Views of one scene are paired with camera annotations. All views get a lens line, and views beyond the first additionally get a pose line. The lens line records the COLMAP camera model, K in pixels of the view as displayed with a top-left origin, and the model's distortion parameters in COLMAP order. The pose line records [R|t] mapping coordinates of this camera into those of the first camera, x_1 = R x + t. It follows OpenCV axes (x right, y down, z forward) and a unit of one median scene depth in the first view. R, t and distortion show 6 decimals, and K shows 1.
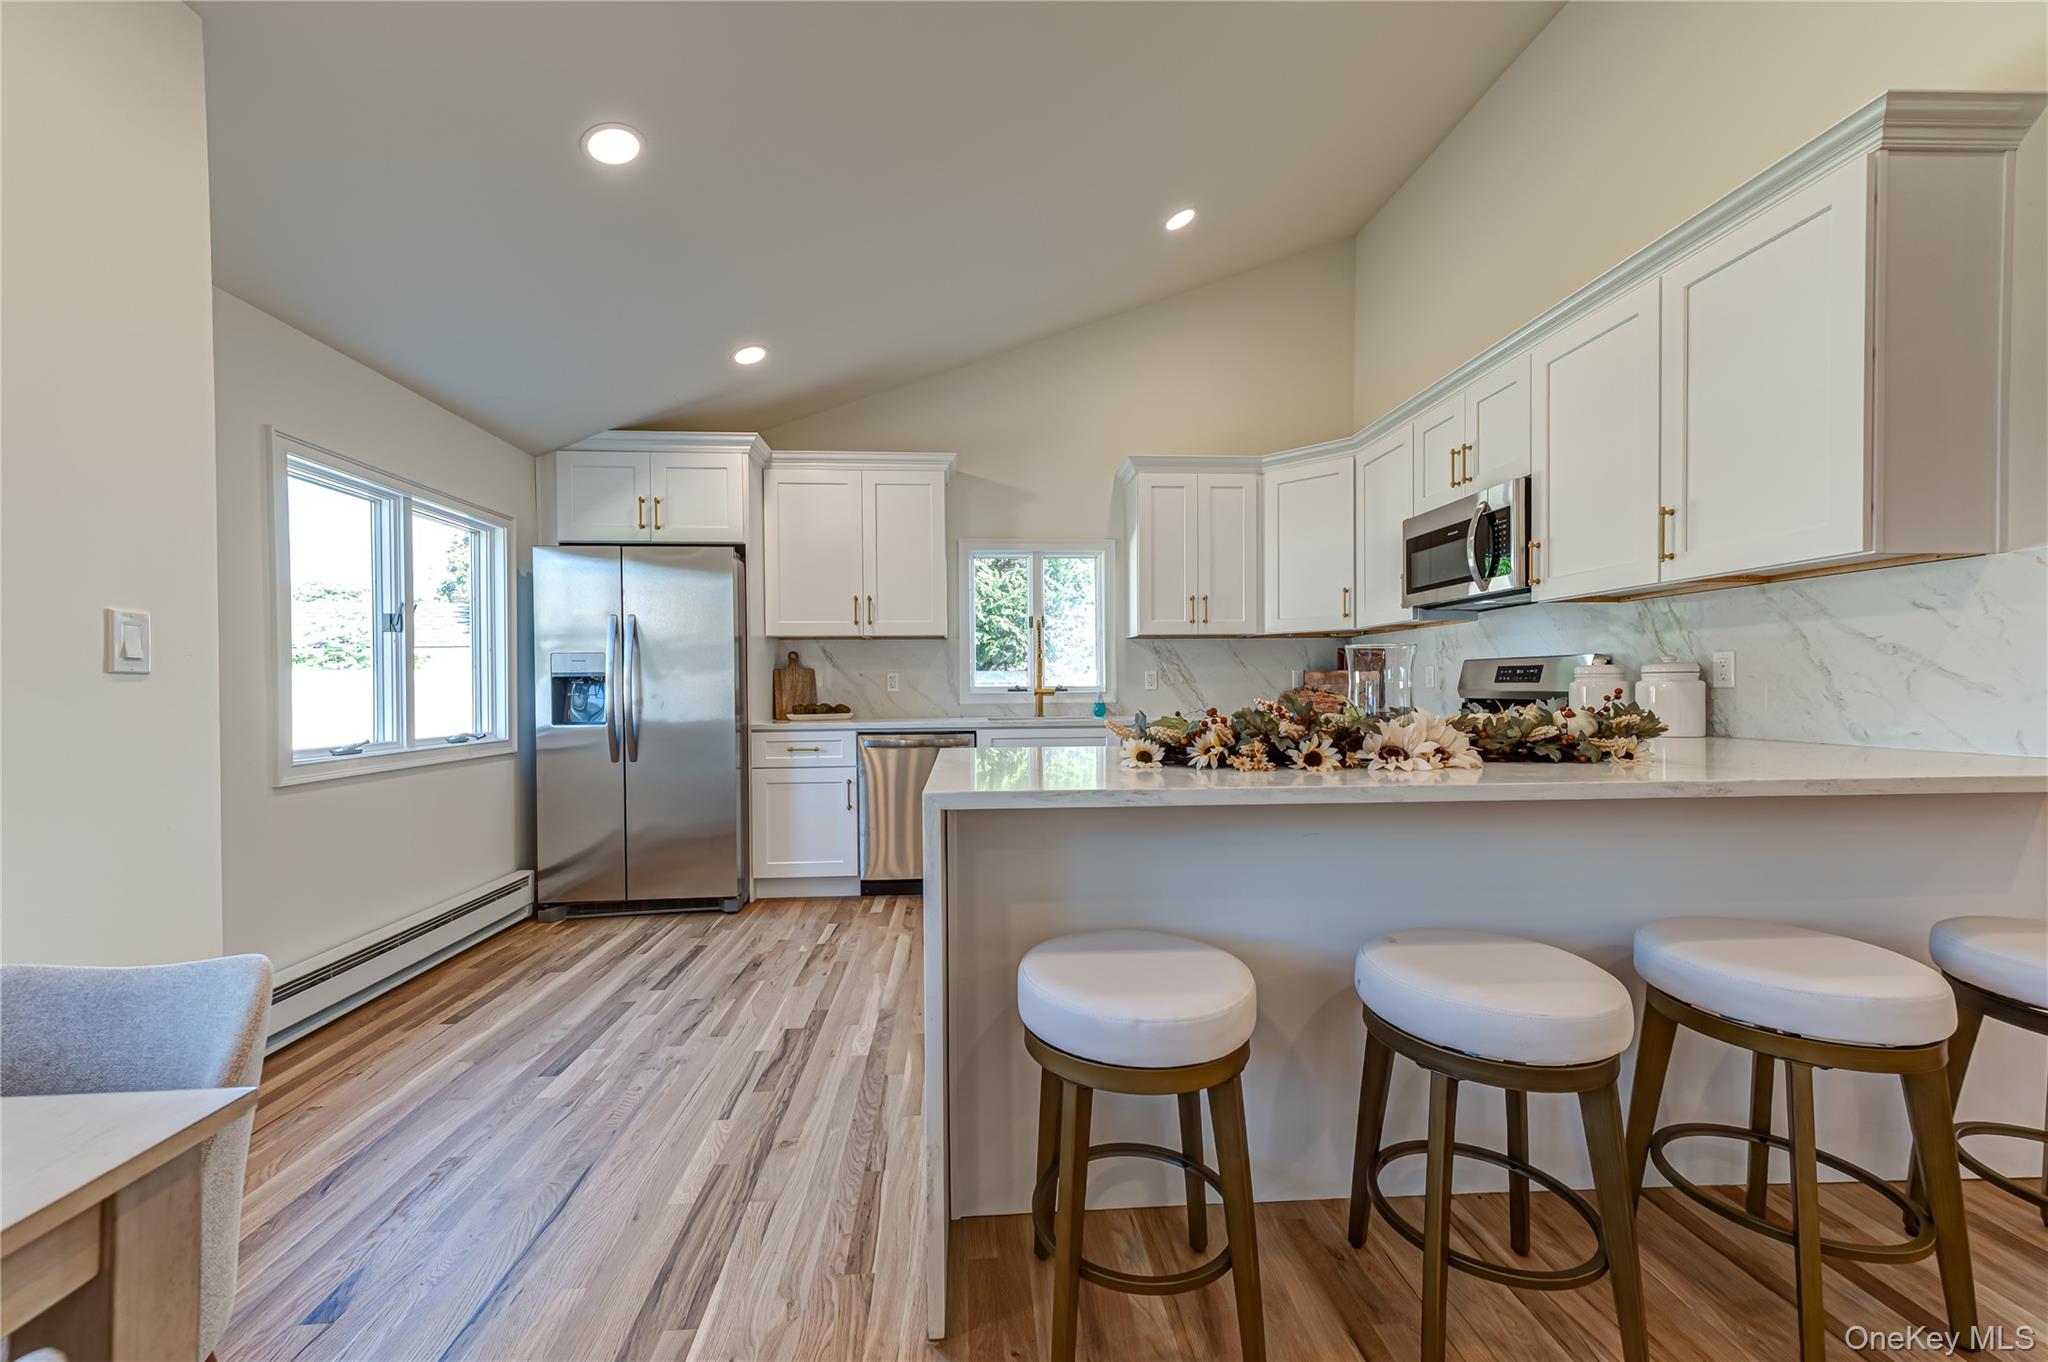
lens RADIAL K [[793.3, 0, 1012.0], [0, 793.3, 694.1], [0, 0, 1]] dist [0.002521, 0.000184]
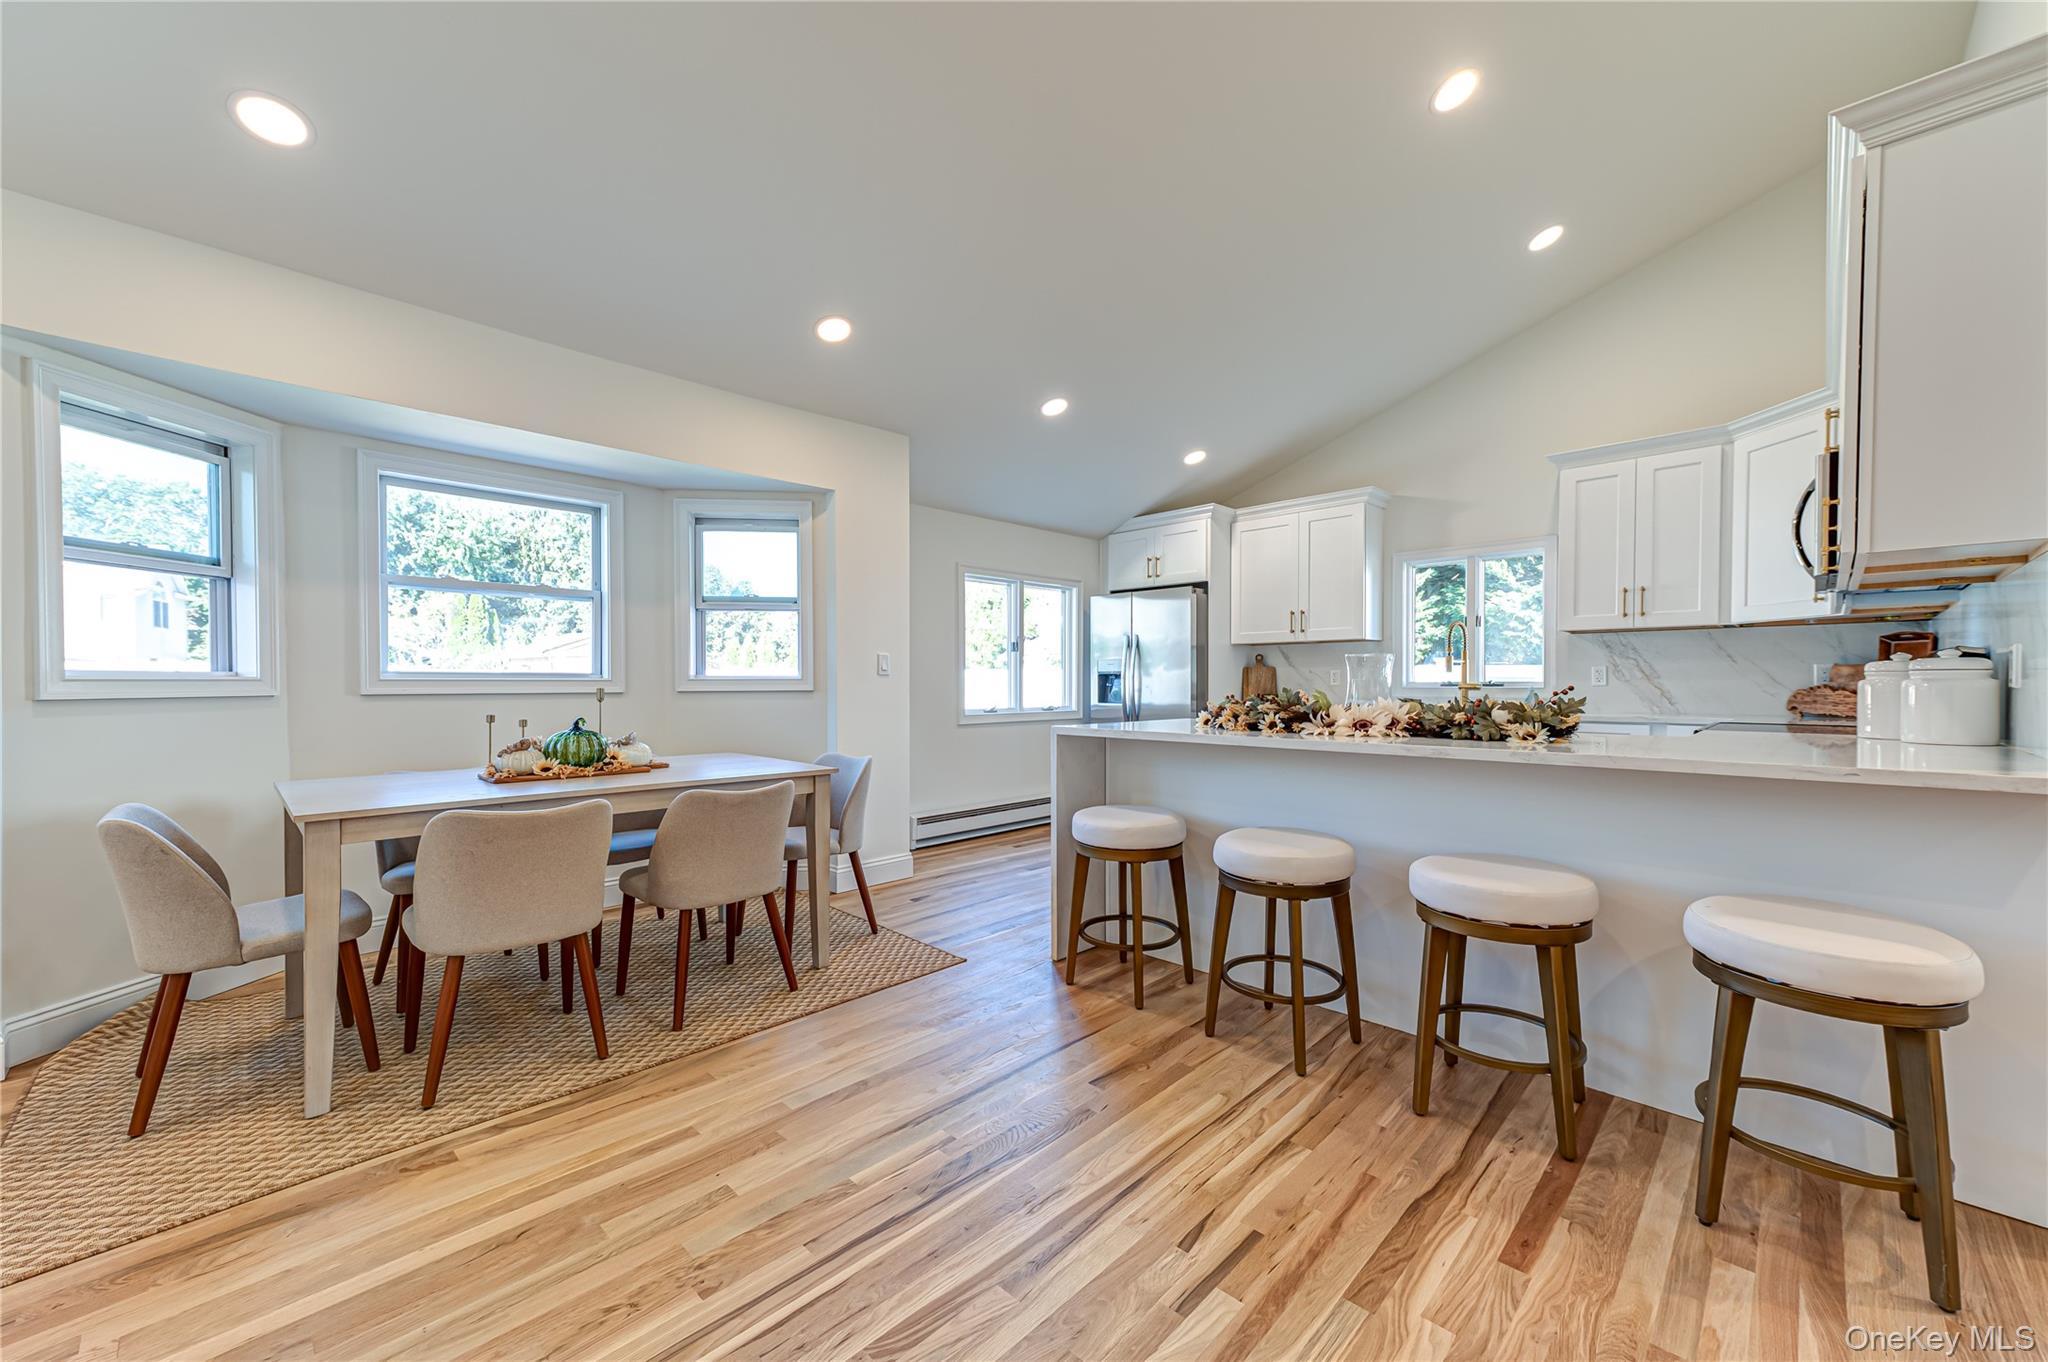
lens RADIAL K [[793.3, 0, 1012.0], [0, 793.3, 694.1], [0, 0, 1]] dist [0.002521, 0.000184]
pose [[0.654414, 0.017563, -0.755932, 0.533283], [-0.010940, 0.999845, 0.013759, -0.000870], [0.756057, -0.000734, 0.654505, -0.213263]]
